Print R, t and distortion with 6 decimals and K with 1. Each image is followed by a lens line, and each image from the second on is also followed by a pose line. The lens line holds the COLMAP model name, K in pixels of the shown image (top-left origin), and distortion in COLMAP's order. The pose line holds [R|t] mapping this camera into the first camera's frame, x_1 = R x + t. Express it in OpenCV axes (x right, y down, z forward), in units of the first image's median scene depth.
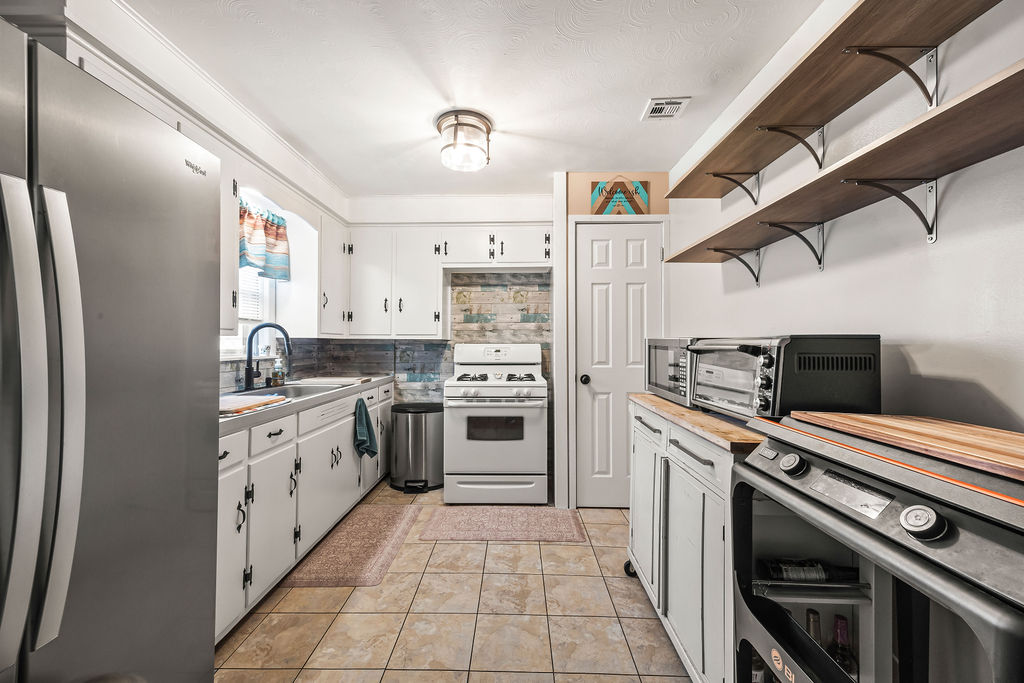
lens RADIAL K [[398.8, 0, 511.0], [0, 398.8, 335.2], [0, 0, 1]] dist [0.001204, -0.003103]
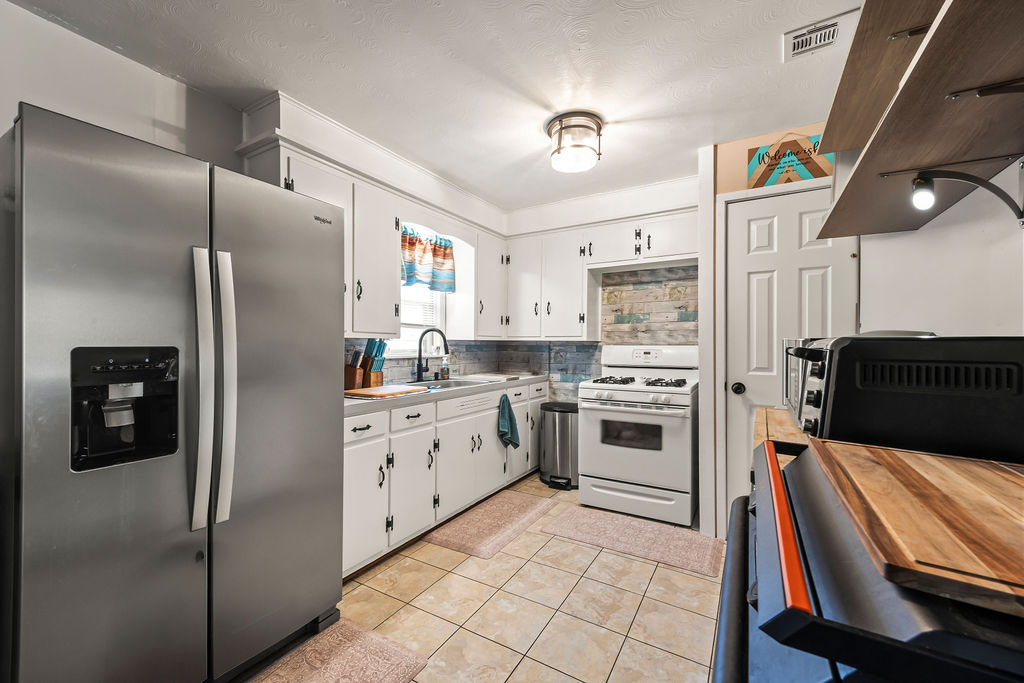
lens RADIAL K [[405.5, 0, 514.2], [0, 405.5, 338.8], [0, 0, 1]] dist [-0.007225, -0.000132]
pose [[0.869385, -0.005062, -0.494110, 0.199085], [0.007462, 0.999968, 0.002886, 0.001267], [0.494080, -0.006196, 0.869395, 0.032074]]
